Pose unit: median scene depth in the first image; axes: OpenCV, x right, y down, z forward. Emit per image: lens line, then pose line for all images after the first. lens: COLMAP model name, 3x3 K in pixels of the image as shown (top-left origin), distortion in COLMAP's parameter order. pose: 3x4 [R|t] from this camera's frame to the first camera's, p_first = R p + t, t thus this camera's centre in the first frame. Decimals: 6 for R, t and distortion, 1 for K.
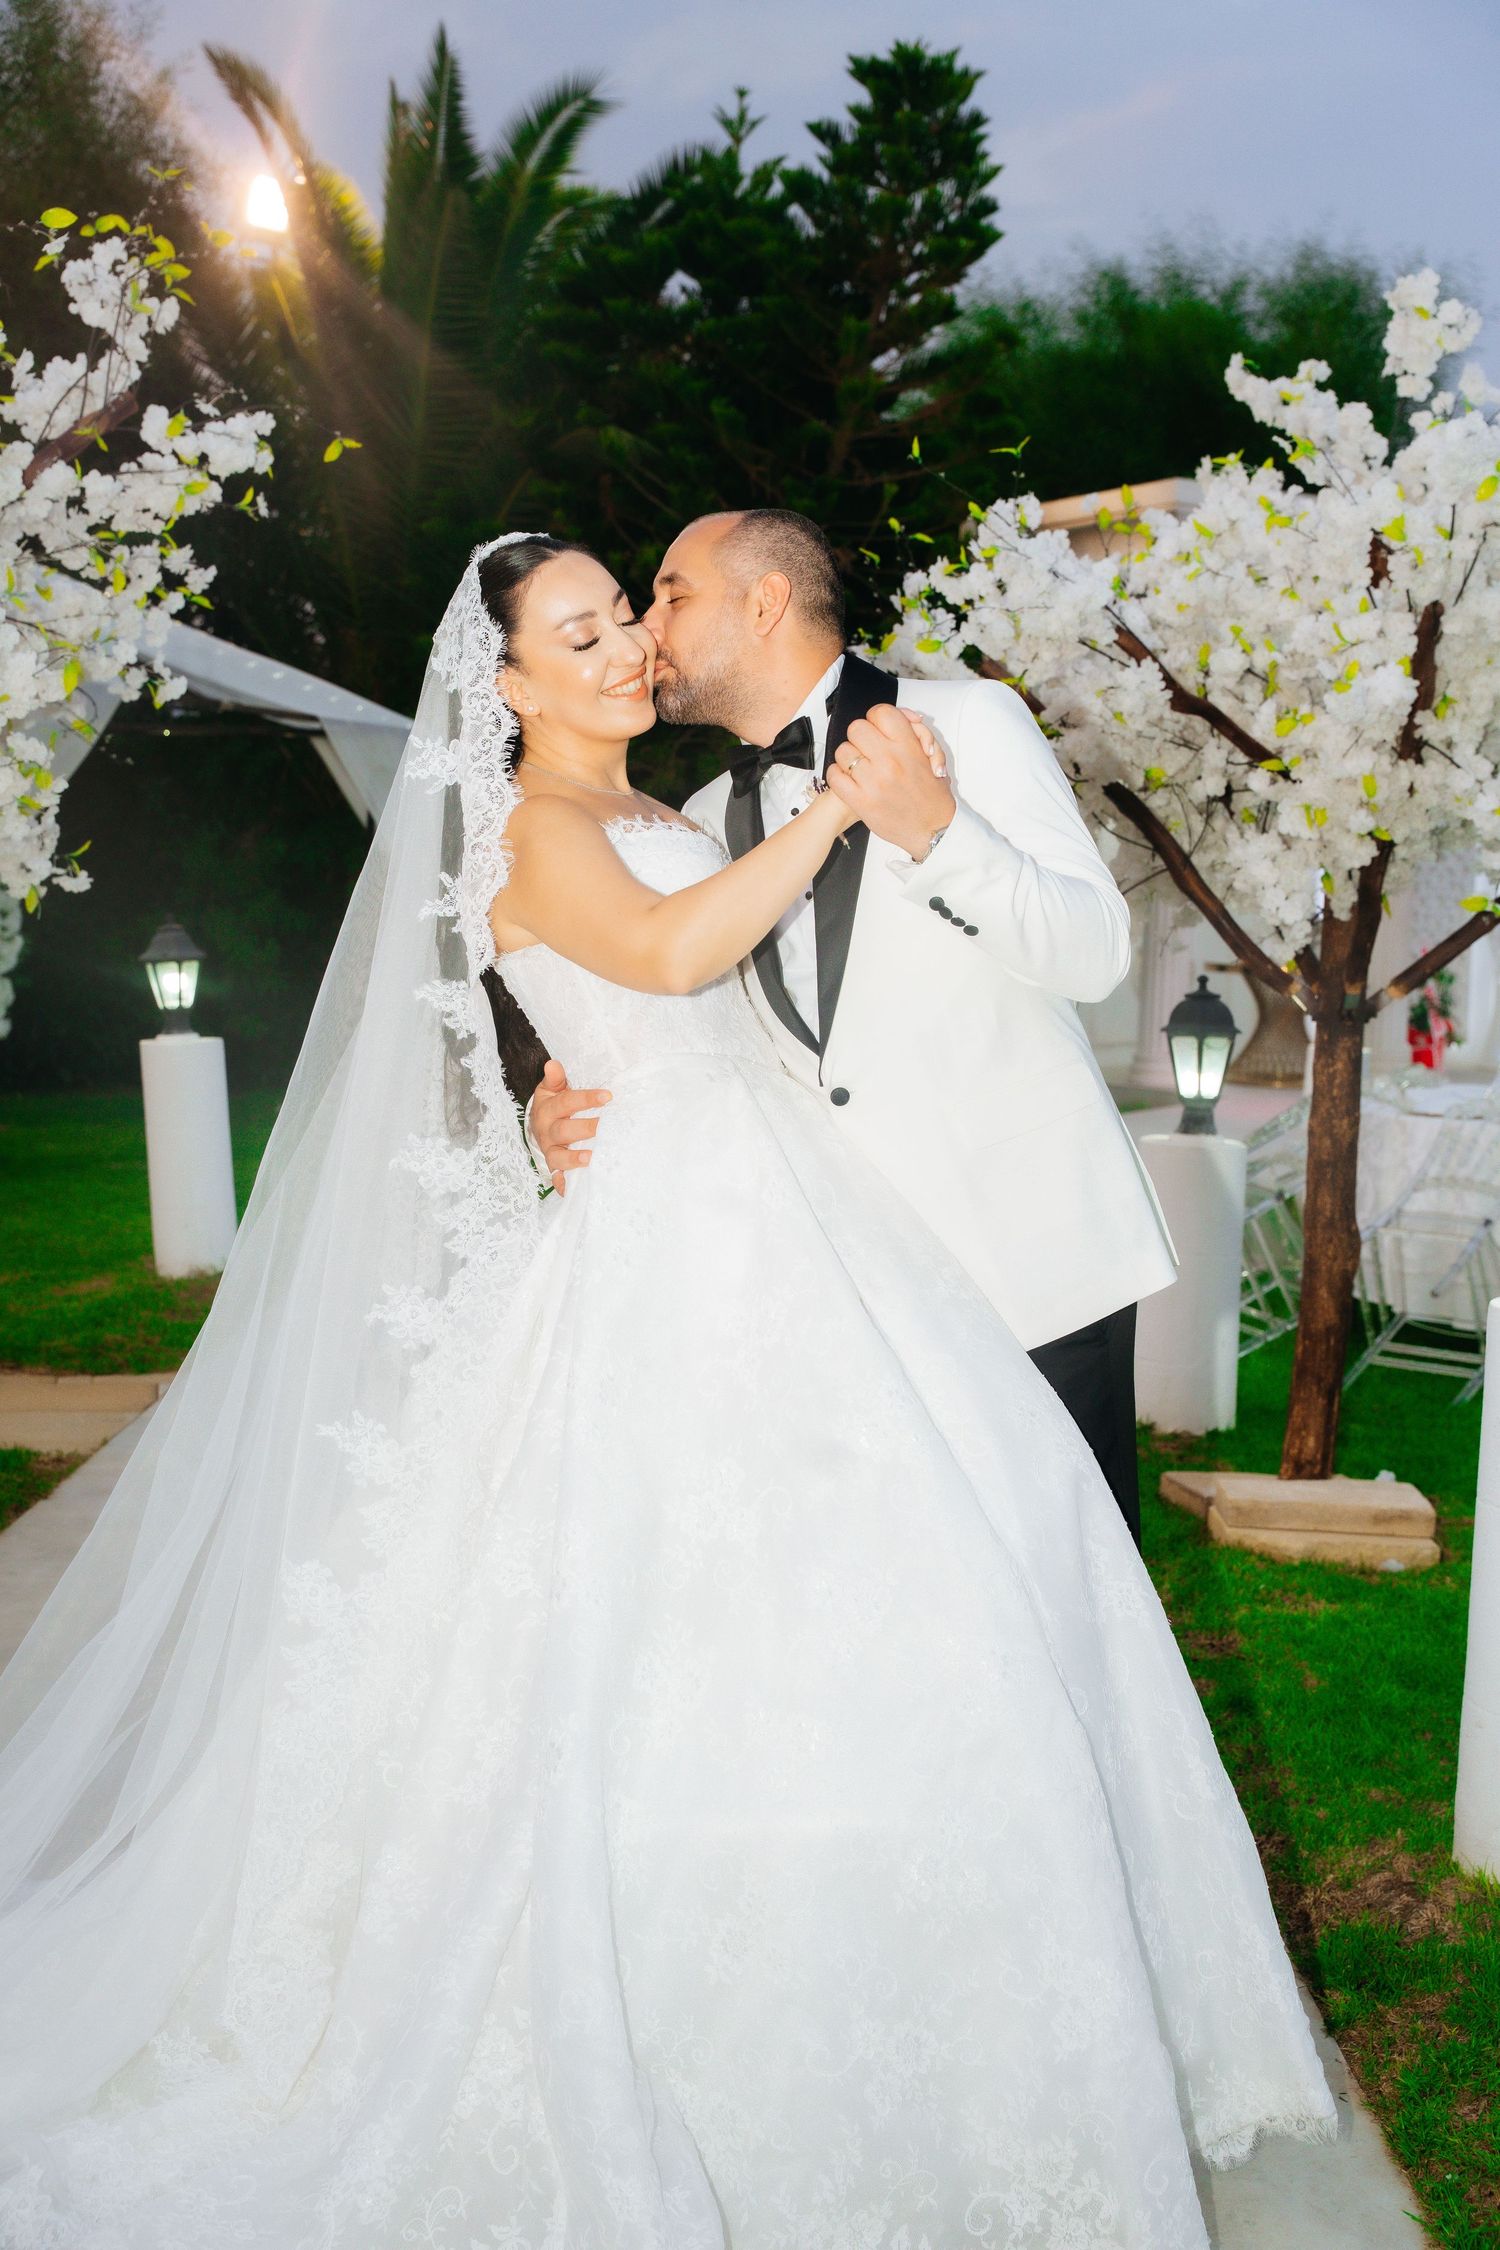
lens RADIAL K [[2964.6, 0, 750.0], [0, 2964.6, 1125.0], [0, 0, 1]] dist [0.110362, 0.067033]
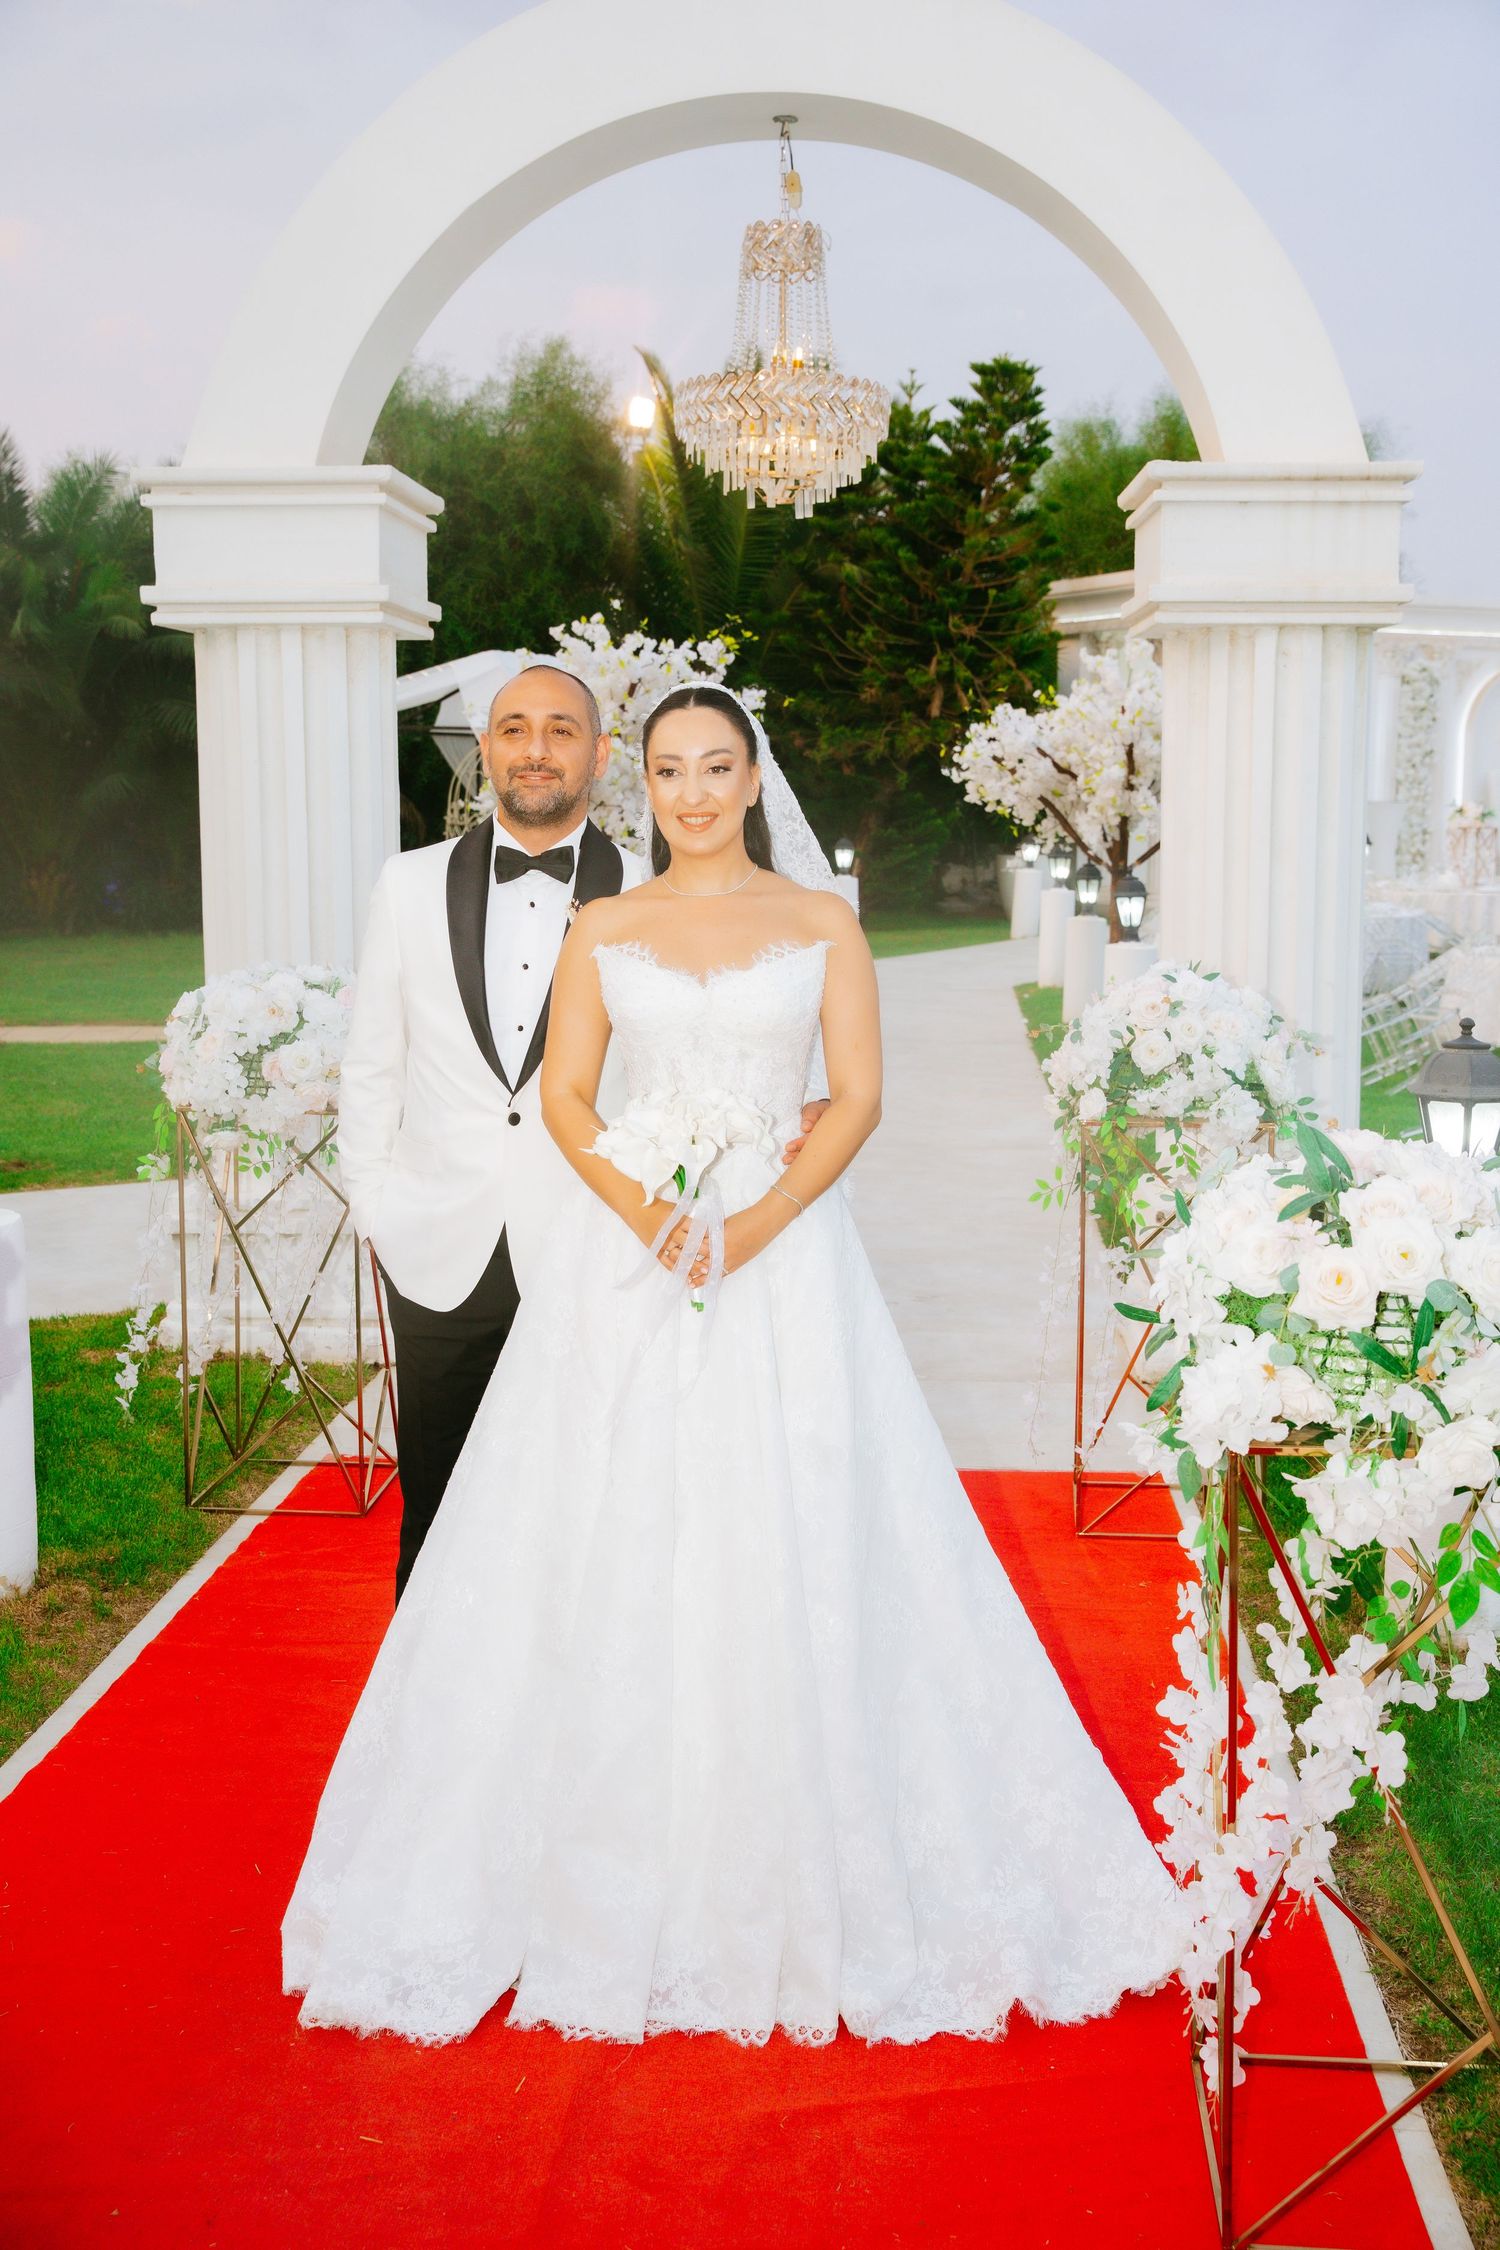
lens RADIAL K [[2368.8, 0, 750.0], [0, 2368.8, 1125.0], [0, 0, 1]] dist [-0.007660, 0.010352]
pose [[0.996749, -0.018026, -0.078532, 0.011694], [0.023432, 0.997378, 0.068471, 0.046728], [0.077092, -0.070088, 0.994557, -1.475826]]
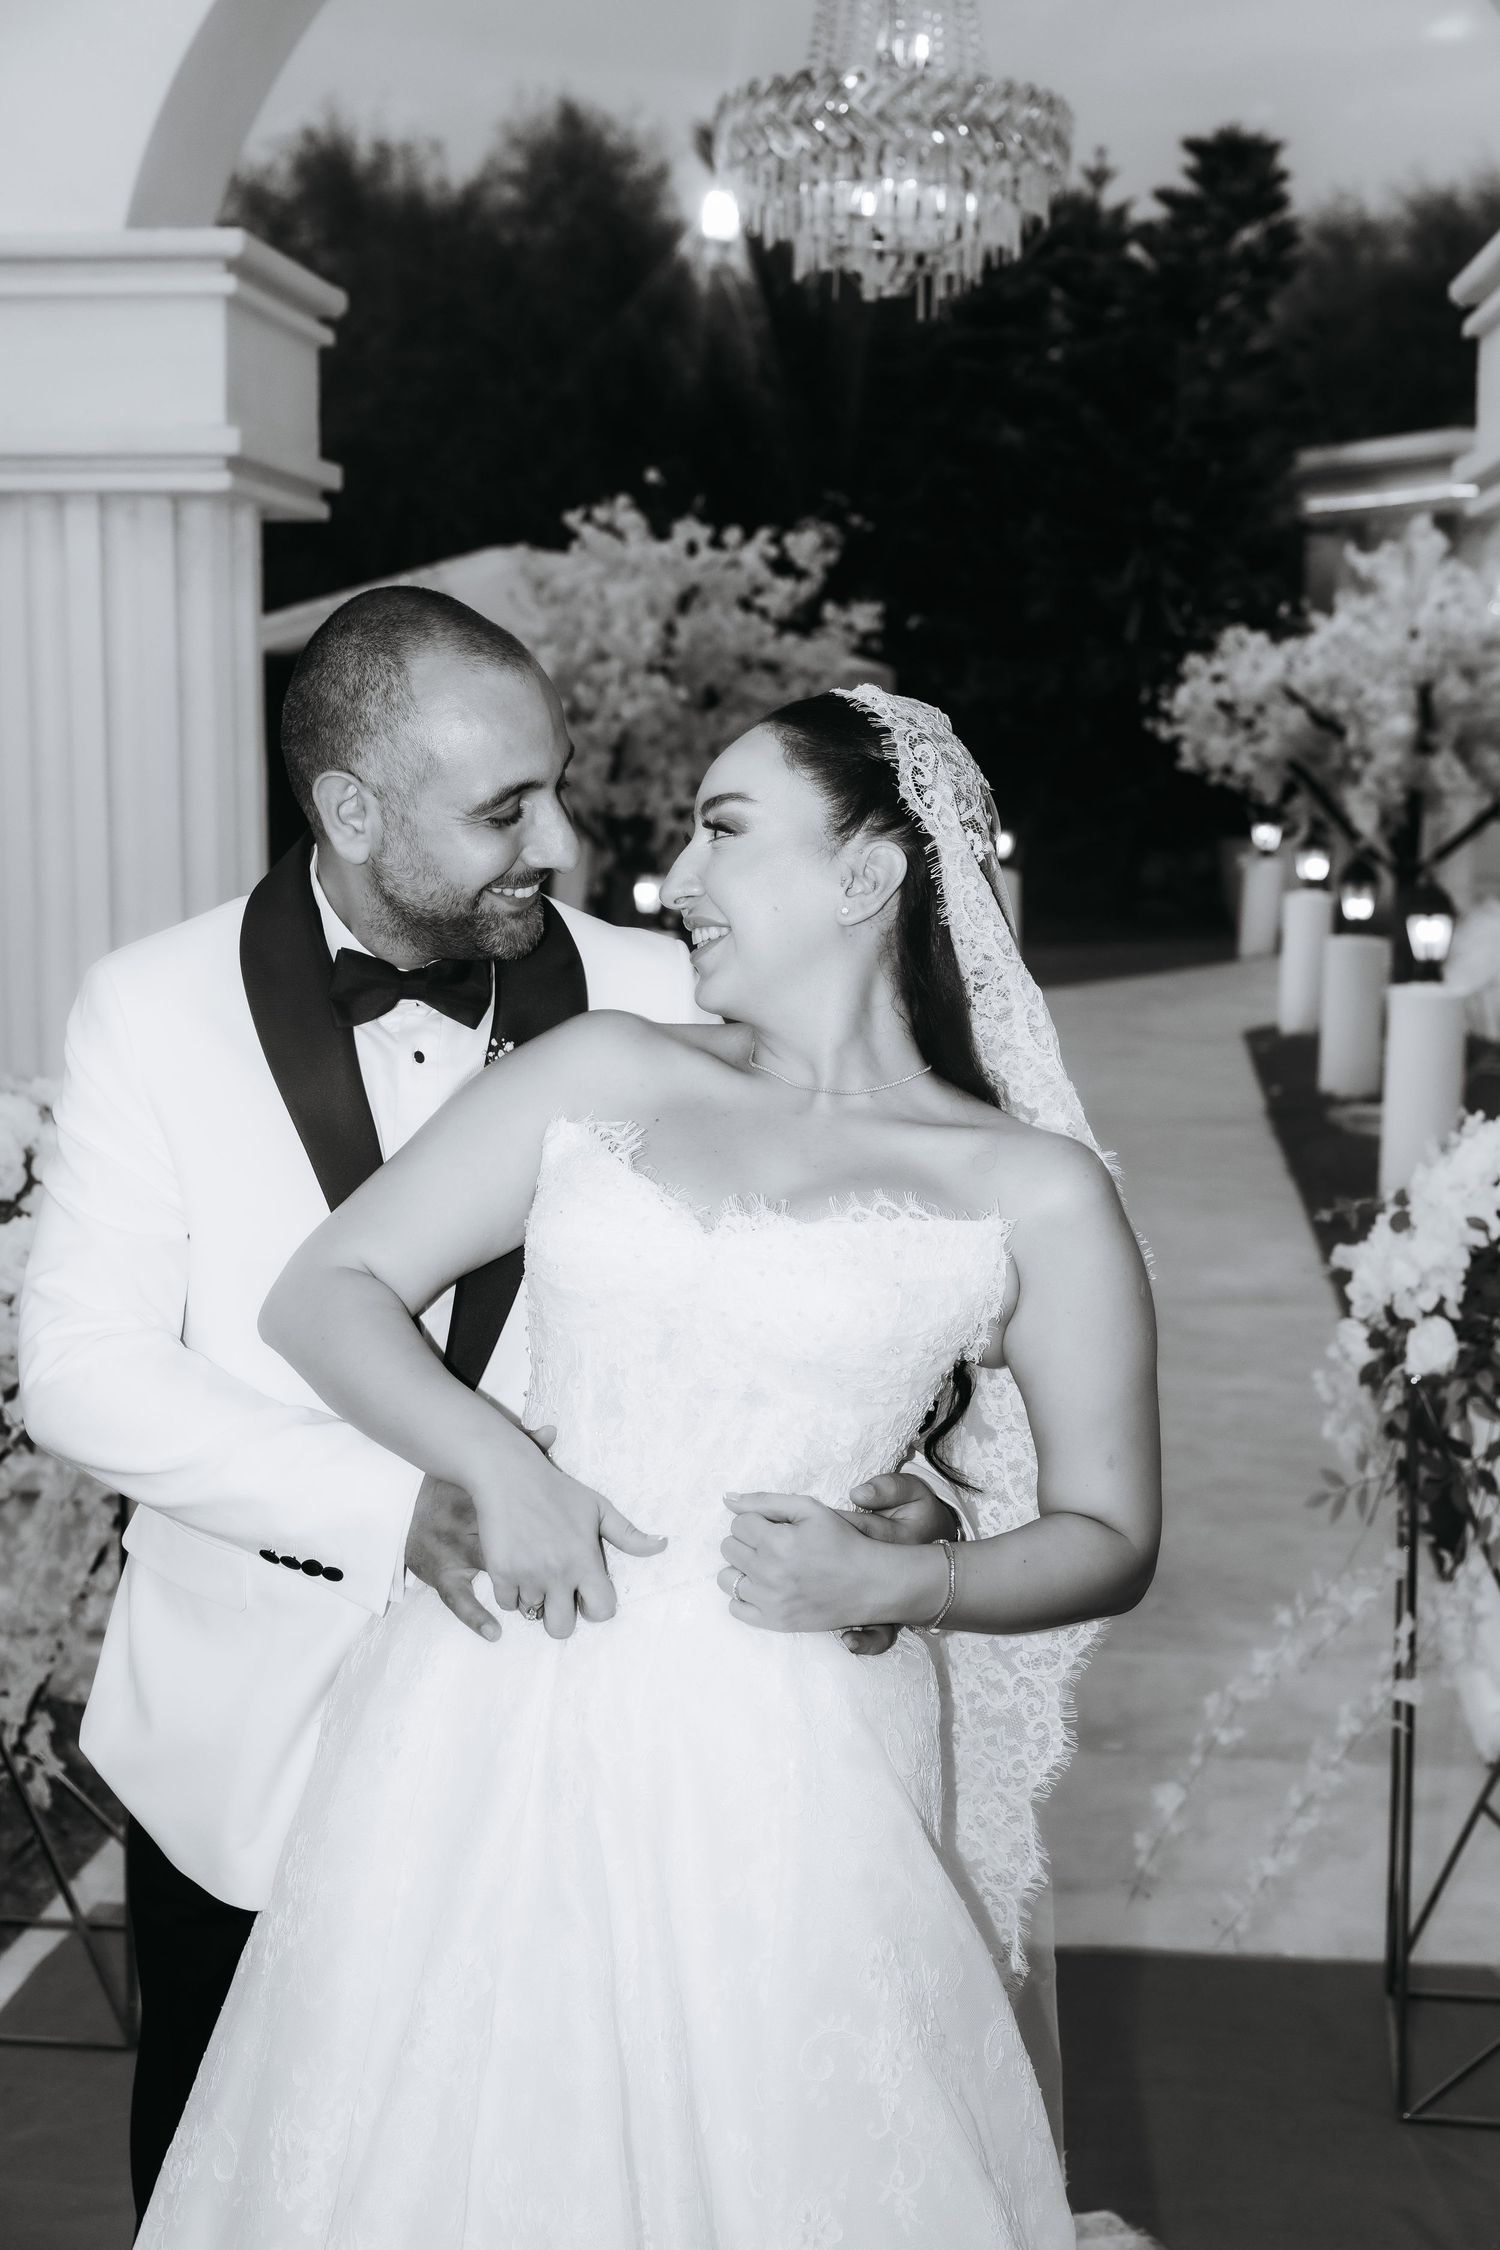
lens RADIAL K [[3204.2, 0, 750.0], [0, 3204.2, 1125.0], [0, 0, 1]] dist [0.033621, 0.043457]
pose [[0.993228, -0.011129, -0.115650, 0.007144], [0.016696, 0.998742, 0.047284, 0.023866], [0.114978, -0.048894, 0.992164, -1.271094]]
